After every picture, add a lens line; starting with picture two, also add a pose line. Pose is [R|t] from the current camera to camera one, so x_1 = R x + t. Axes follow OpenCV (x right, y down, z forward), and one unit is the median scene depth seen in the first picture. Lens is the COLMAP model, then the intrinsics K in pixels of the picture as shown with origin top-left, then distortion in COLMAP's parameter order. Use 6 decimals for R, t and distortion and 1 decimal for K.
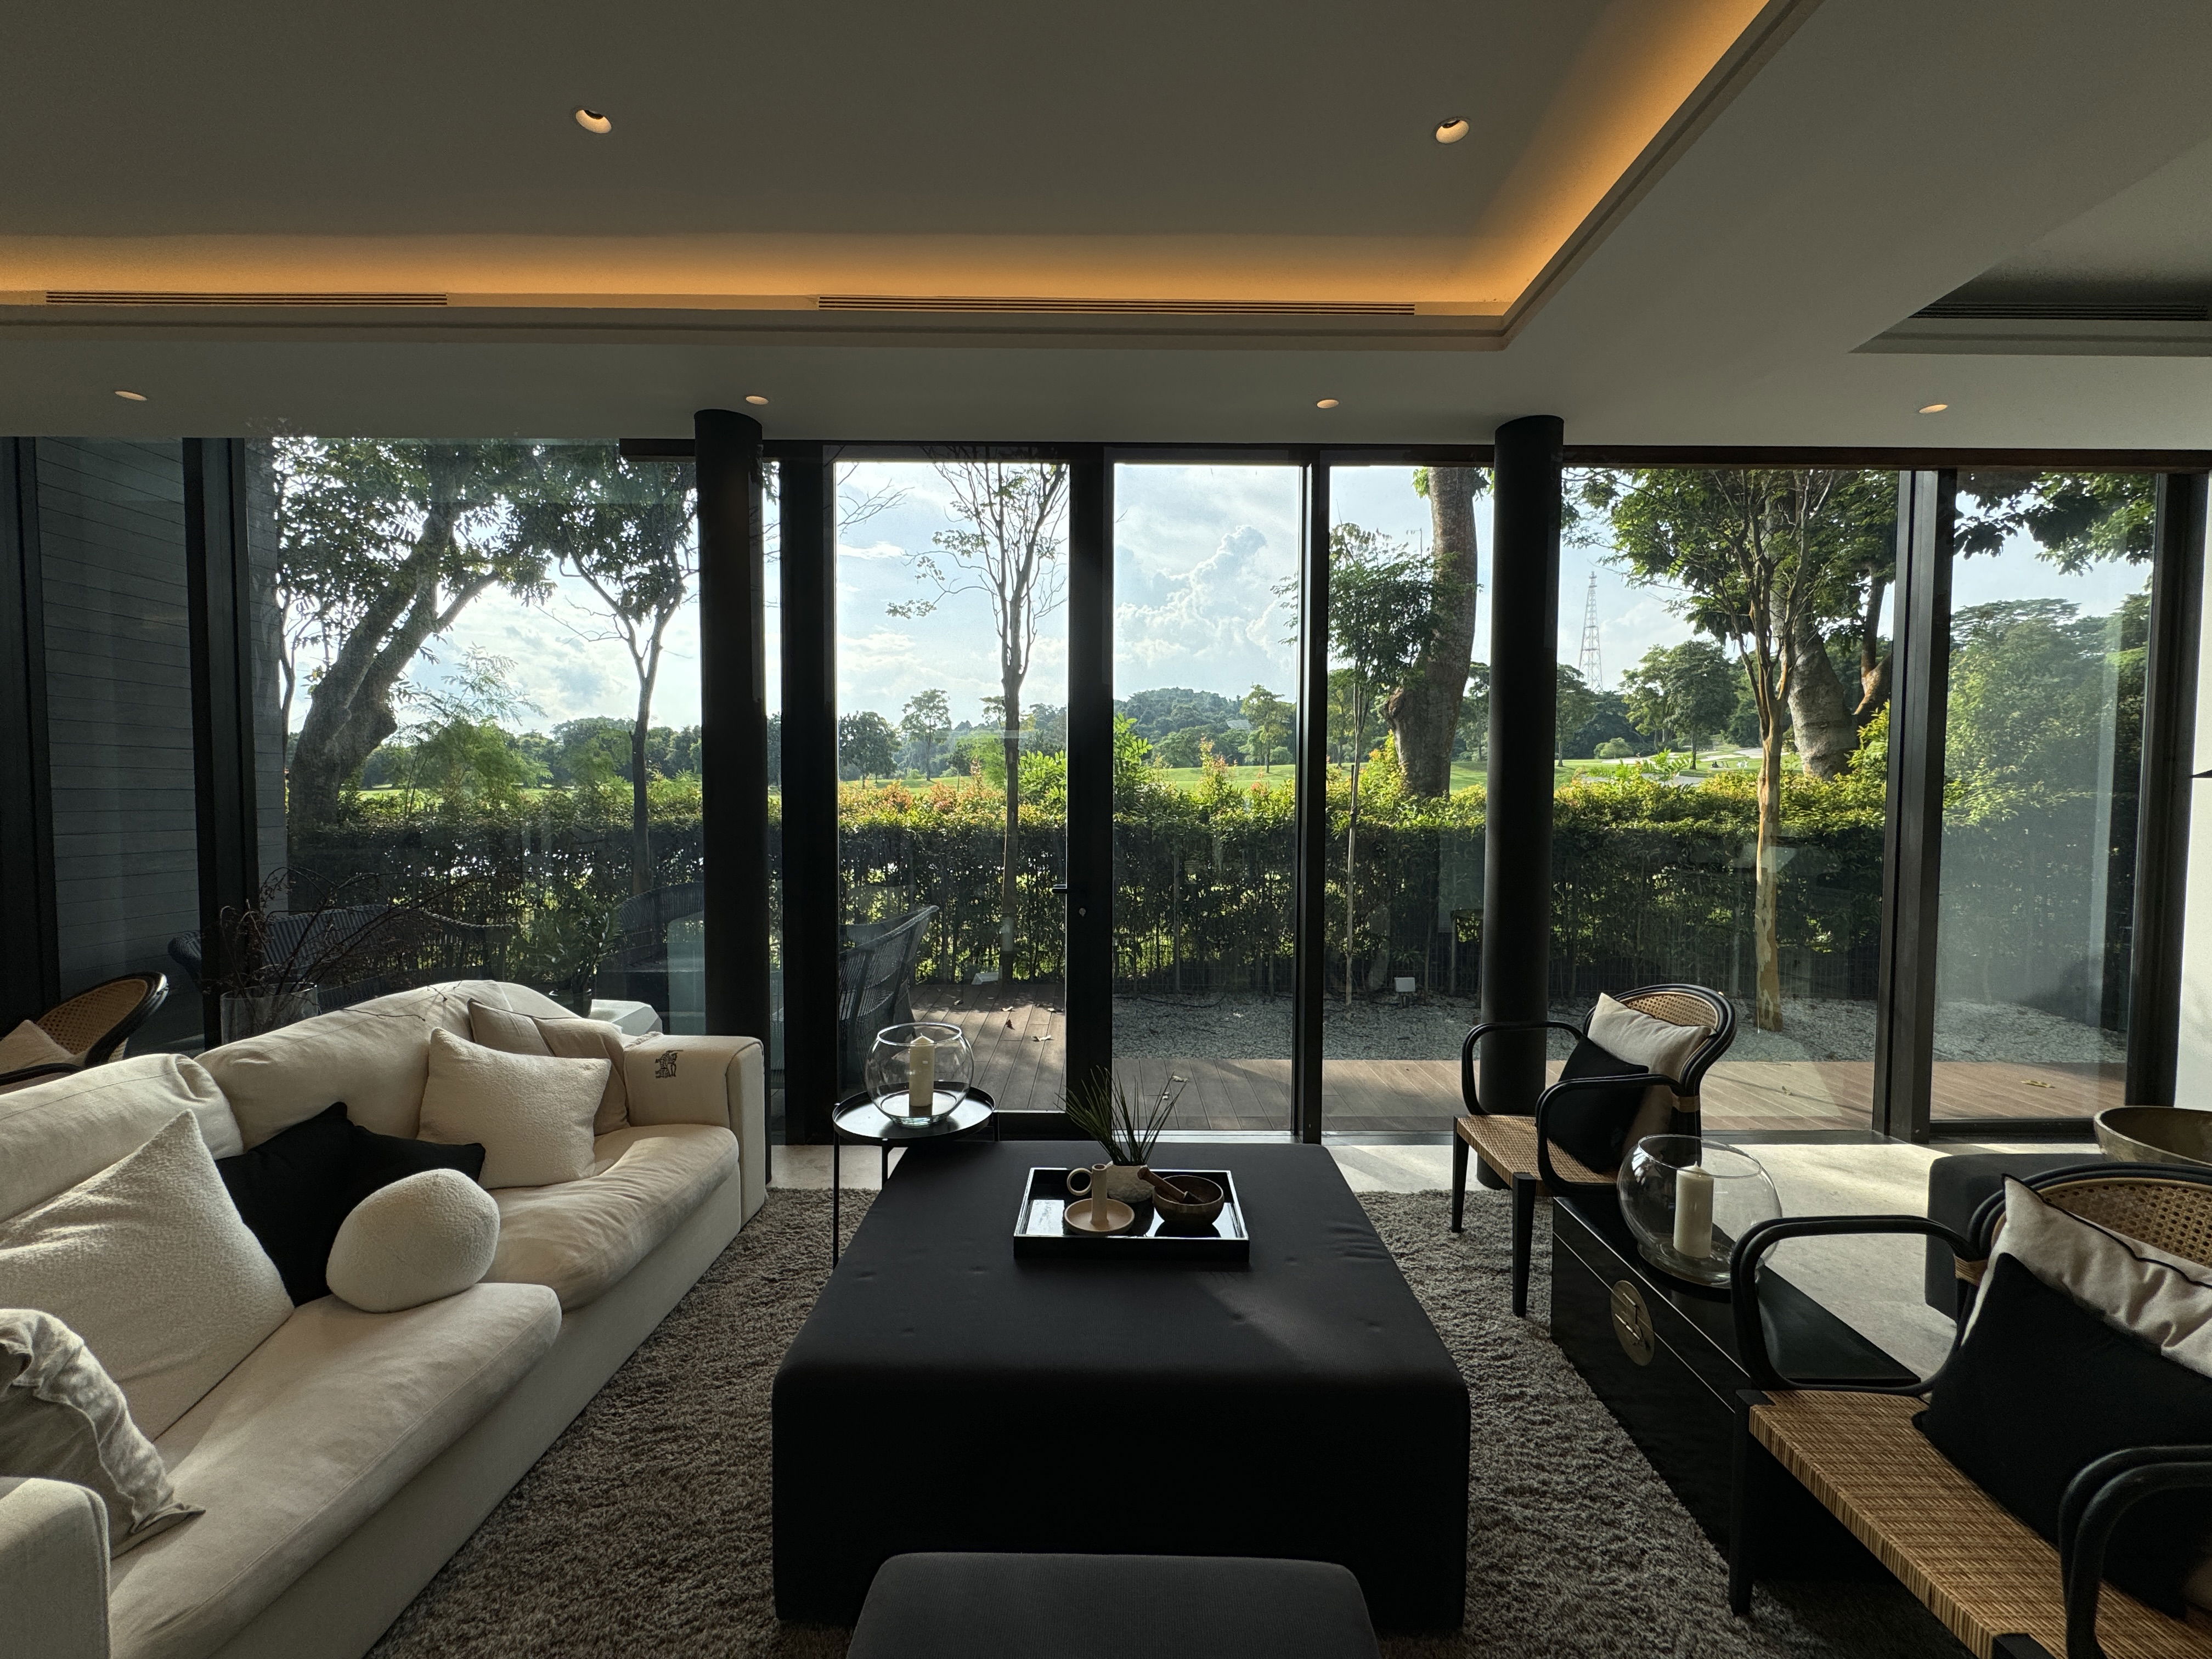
lens RADIAL K [[880.6, 0, 1106.2], [0, 880.6, 828.4], [0, 0, 1]] dist [-0.002408, 0.000159]
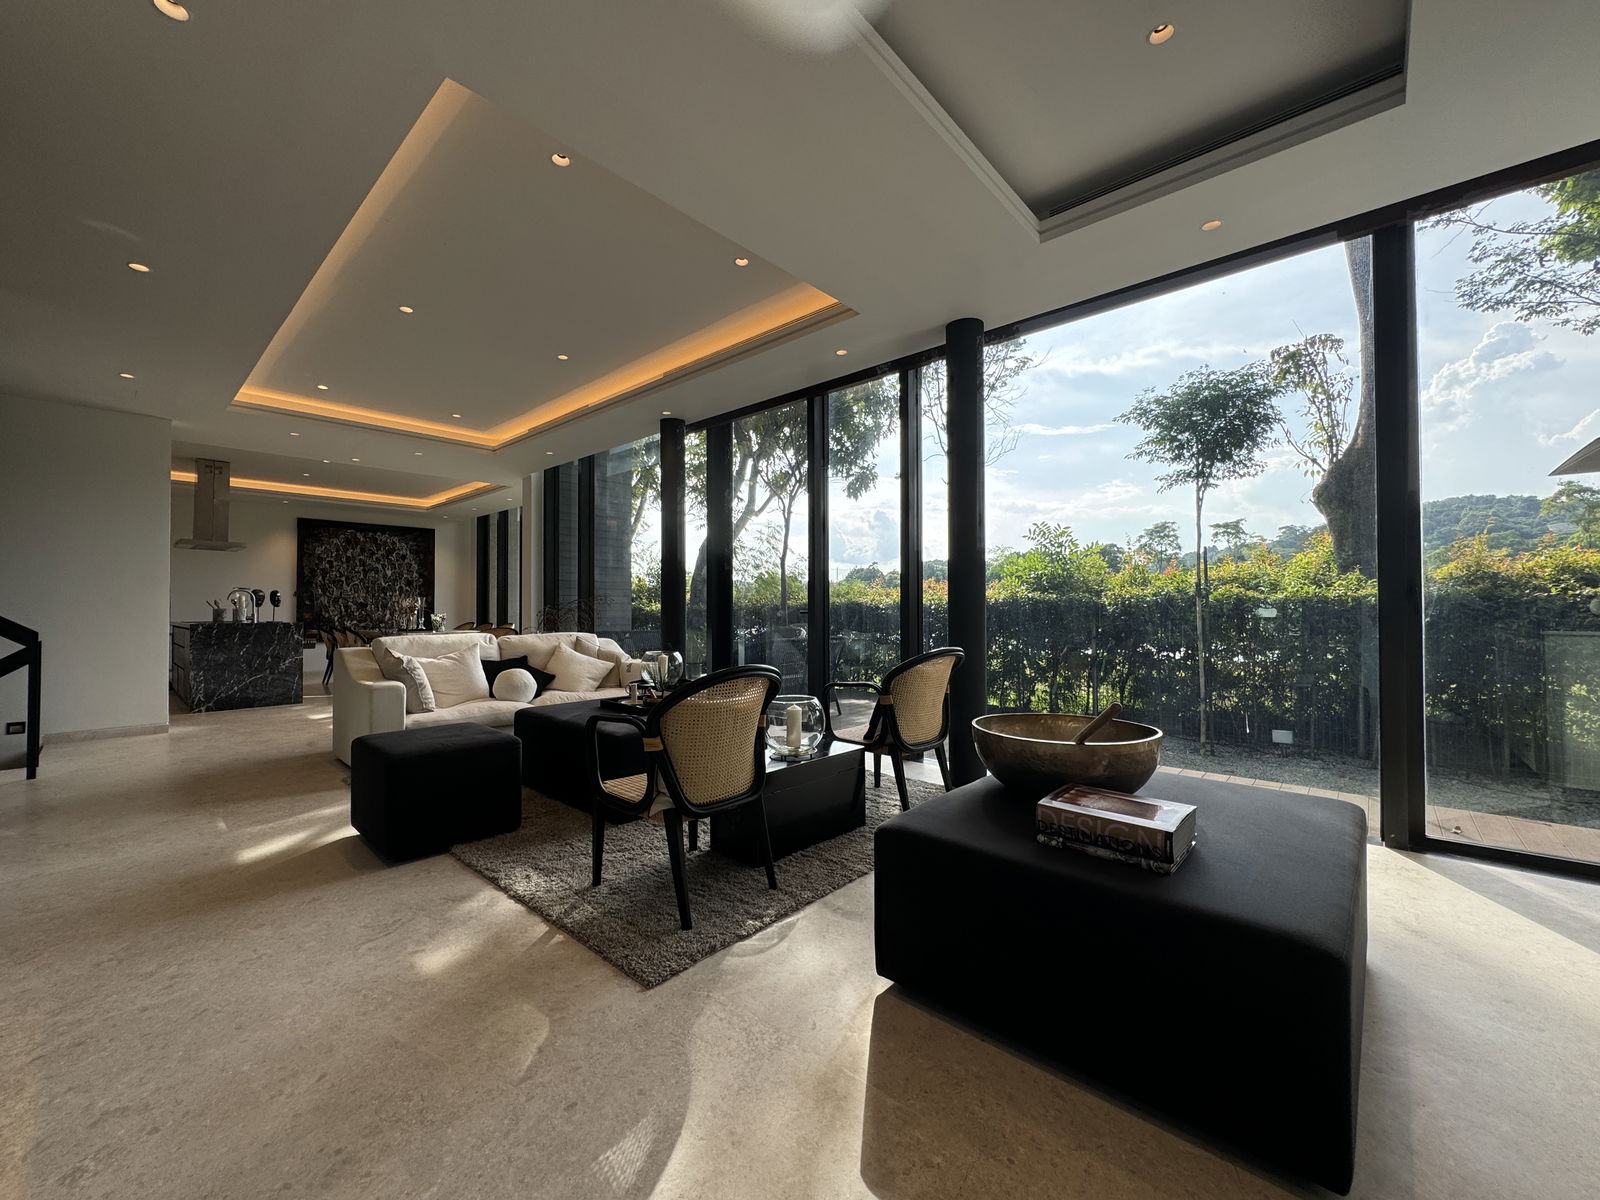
lens RADIAL K [[637.0, 0, 798.0], [0, 637.0, 602.1], [0, 0, 1]] dist [-0.002408, 0.000159]
pose [[0.742985, -0.015652, -0.669125, 0.427744], [-0.017653, 0.998920, -0.042968, 0.049257], [0.669075, 0.043737, 0.741907, -0.043157]]
